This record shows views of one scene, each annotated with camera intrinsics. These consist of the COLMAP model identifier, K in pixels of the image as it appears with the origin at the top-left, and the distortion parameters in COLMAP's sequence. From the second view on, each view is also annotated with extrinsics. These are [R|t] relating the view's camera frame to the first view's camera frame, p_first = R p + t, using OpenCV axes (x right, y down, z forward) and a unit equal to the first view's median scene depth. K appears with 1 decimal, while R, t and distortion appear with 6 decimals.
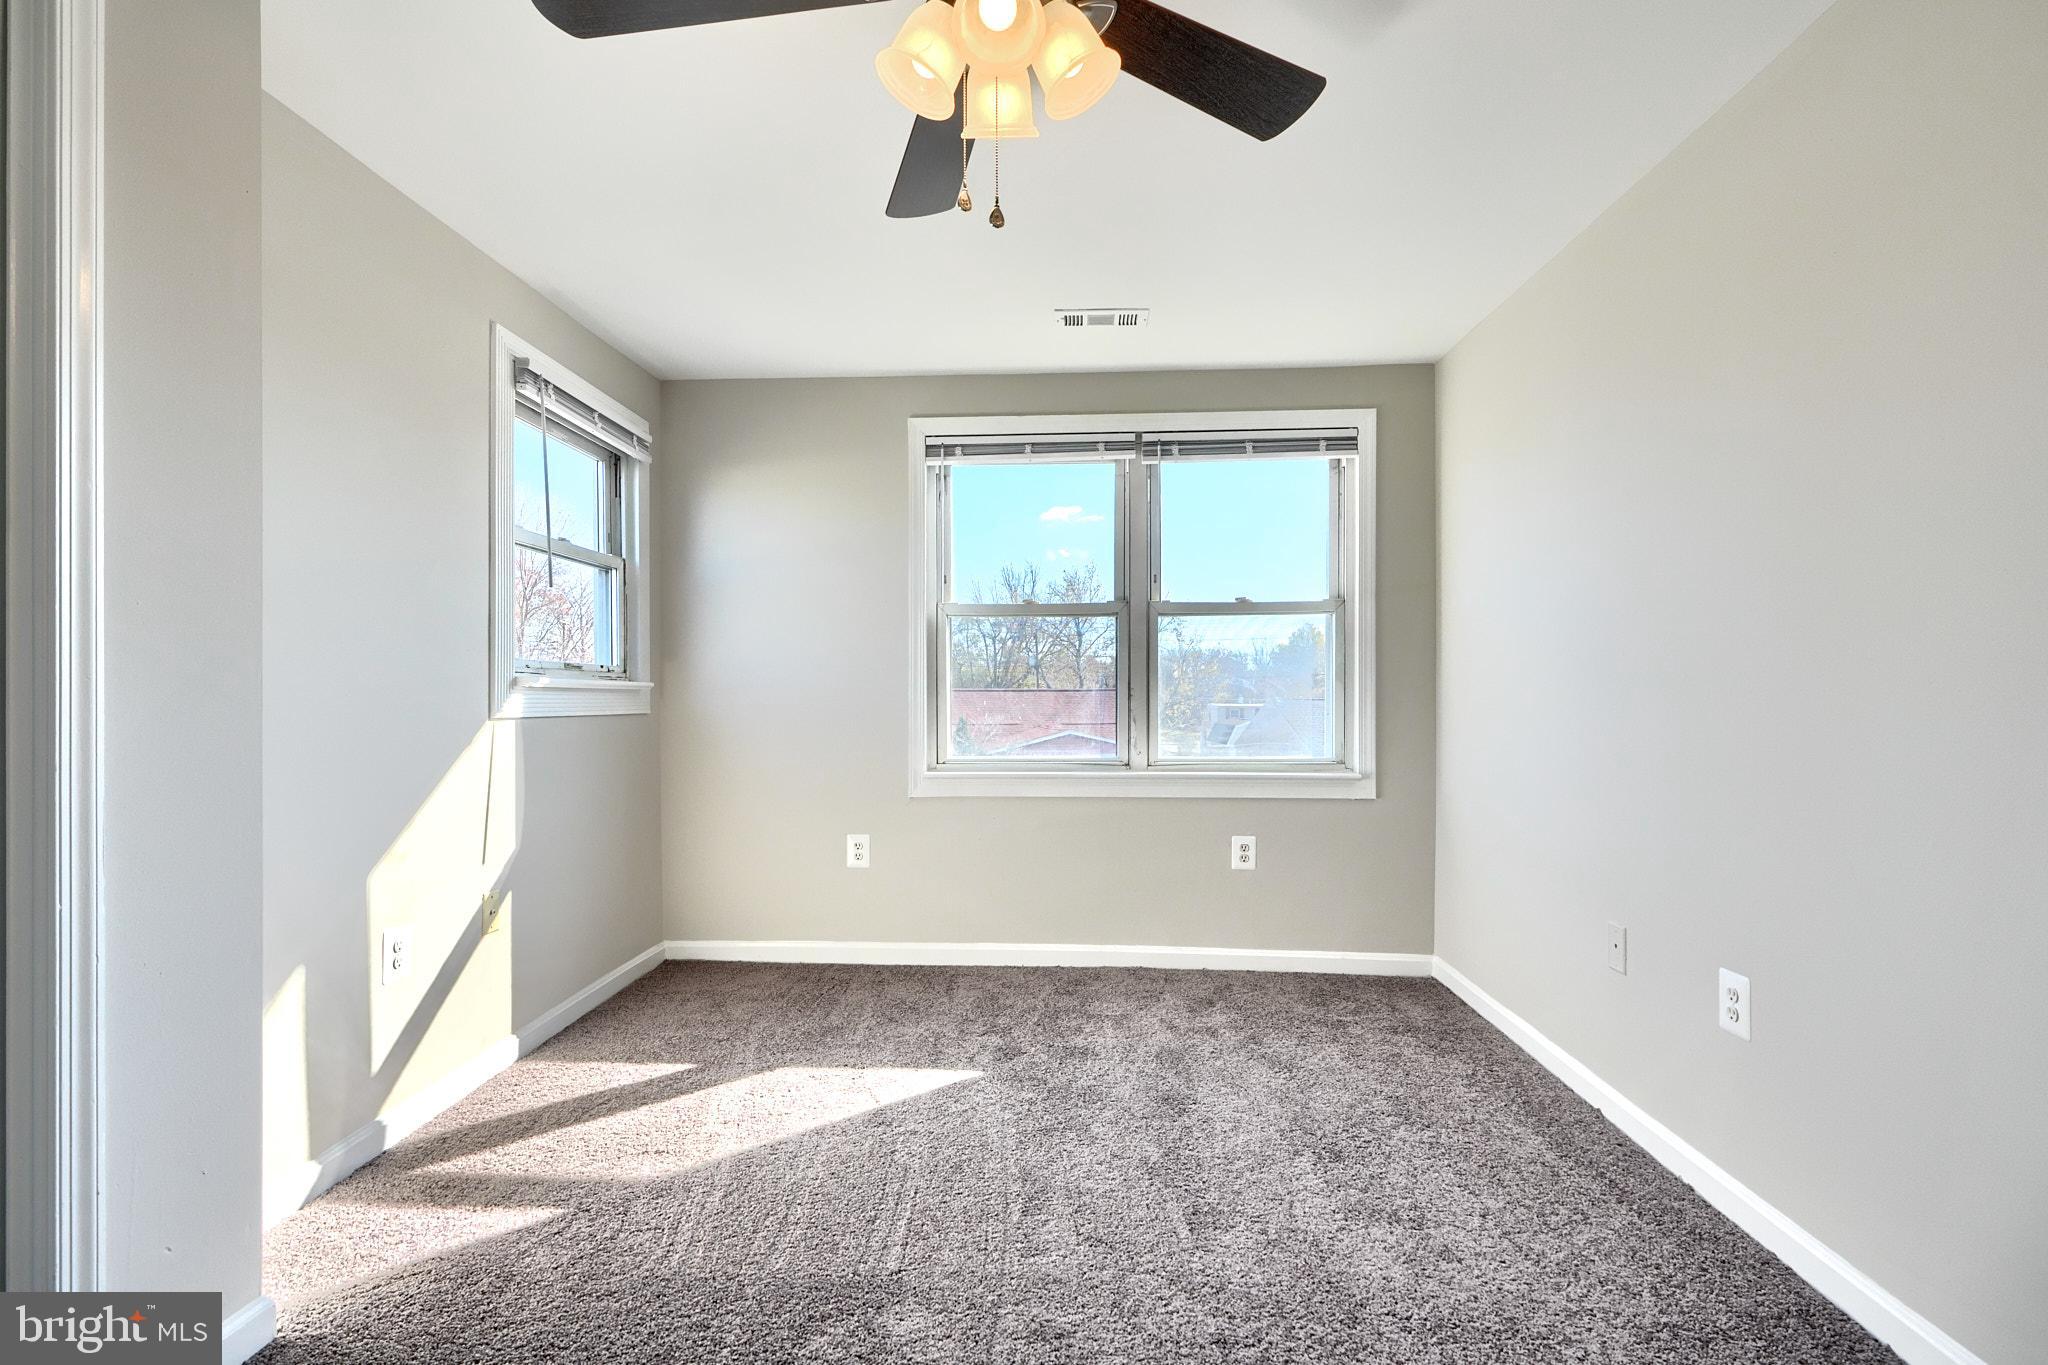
lens RADIAL K [[935.1, 0, 1027.7], [0, 935.1, 701.6], [0, 0, 1]] dist [0.000639, 0.000912]
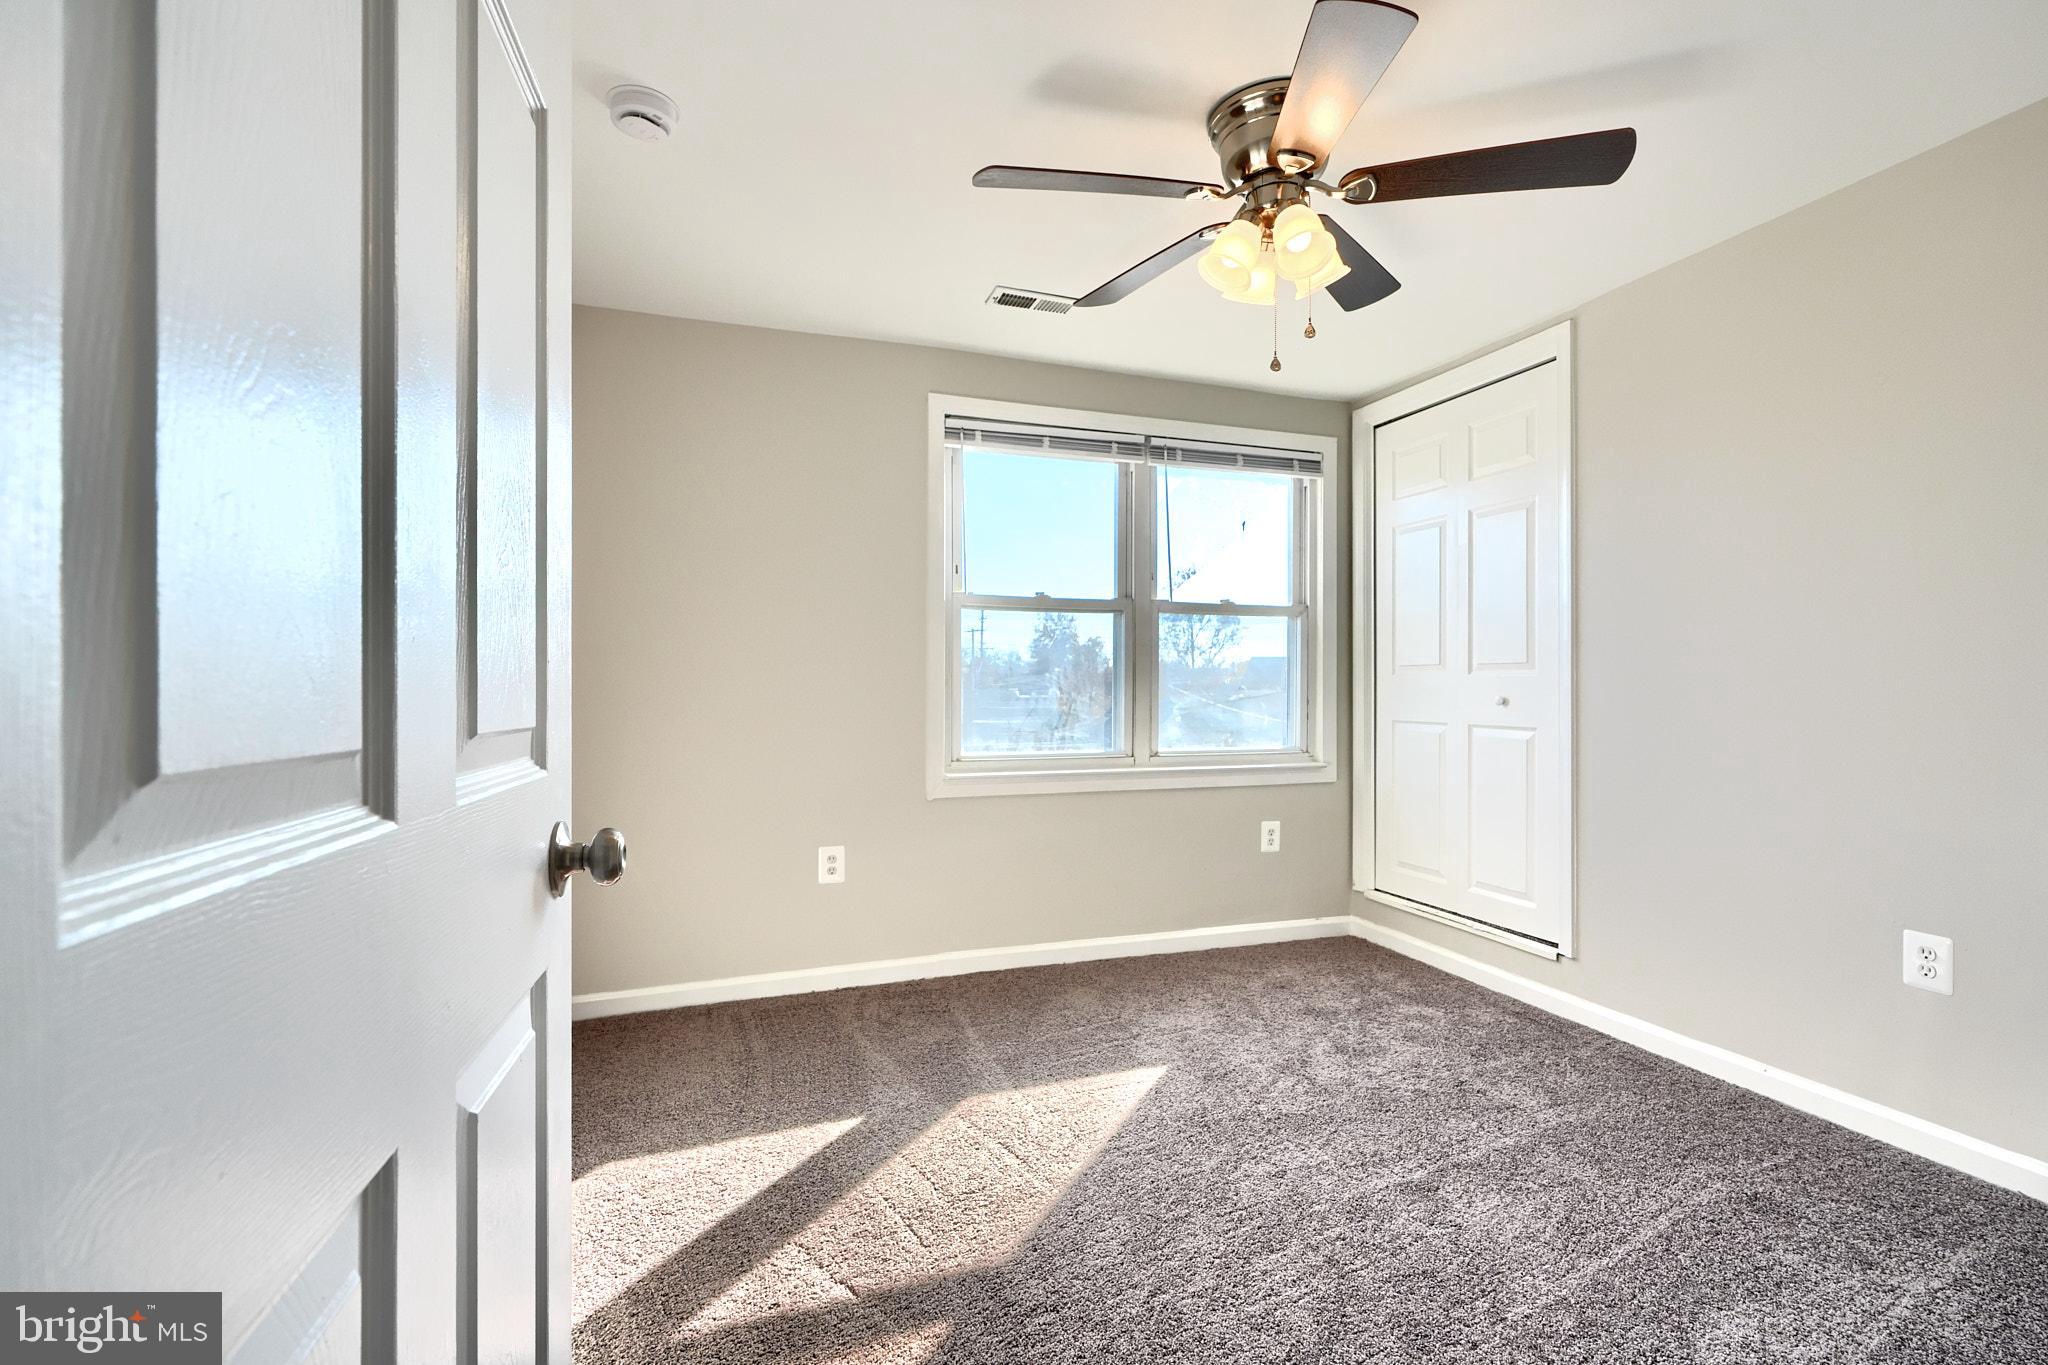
lens RADIAL K [[917.2, 0, 1028.8], [0, 917.2, 685.8], [0, 0, 1]] dist [-0.000561, 0.000321]
pose [[0.921043, 0.000376, 0.389460, -0.408409], [0.004729, 0.999915, -0.012147, -0.000575], [-0.389431, 0.013030, 0.920963, 0.125950]]
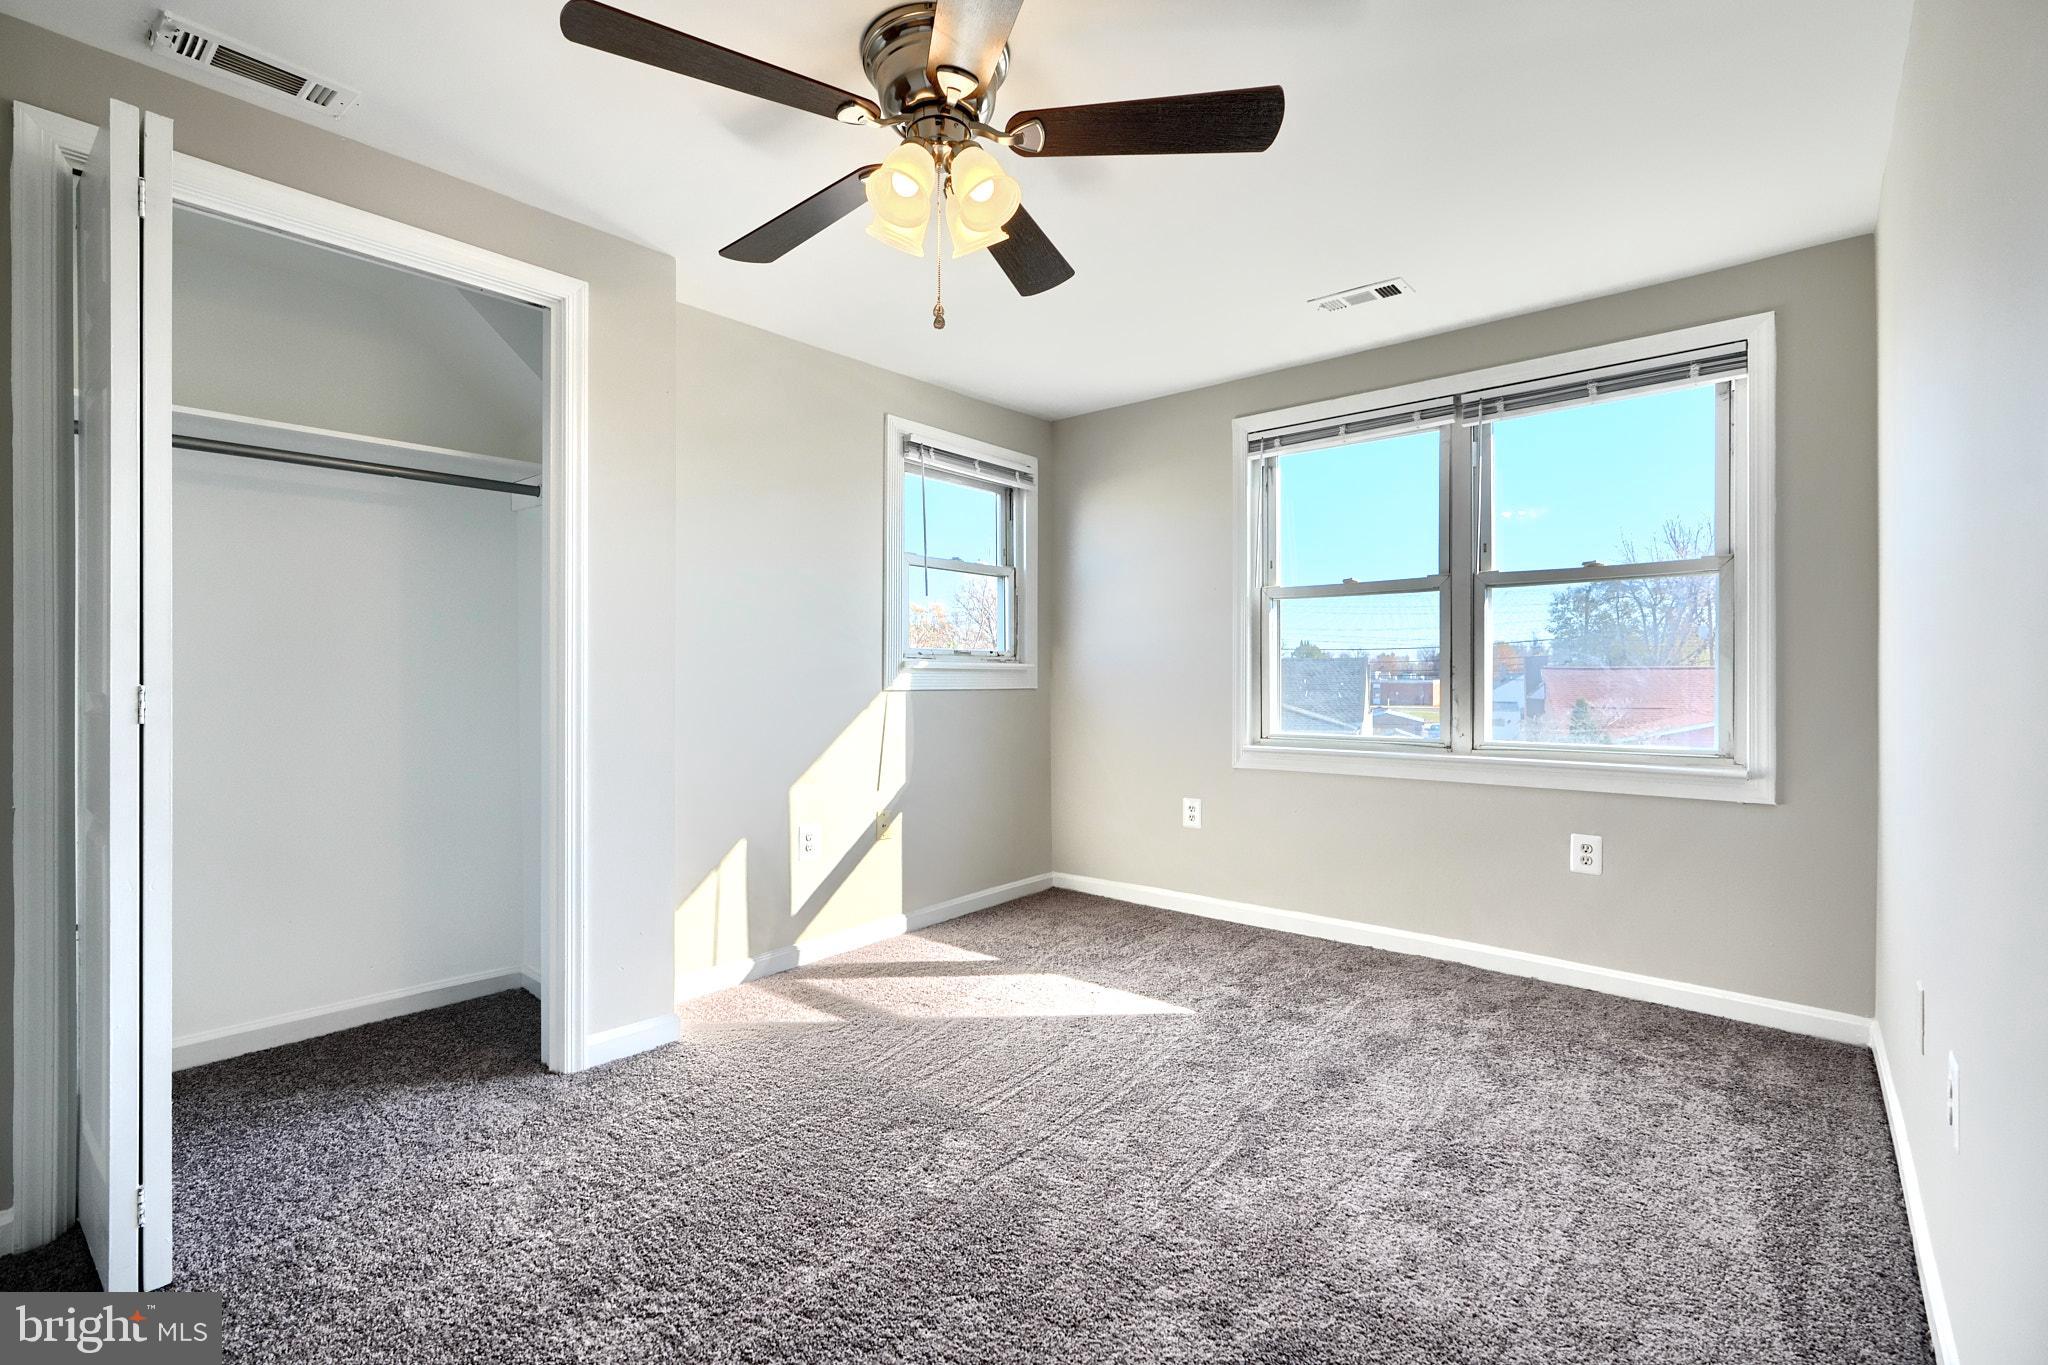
lens RADIAL K [[917.2, 0, 1029.0], [0, 917.2, 680.3], [0, 0, 1]] dist [-0.000561, 0.000321]
pose [[0.802222, 0.003281, -0.597017, 0.334414], [-0.003365, 0.999994, 0.000974, 0.000344], [0.597017, 0.001227, 0.802228, 0.002989]]
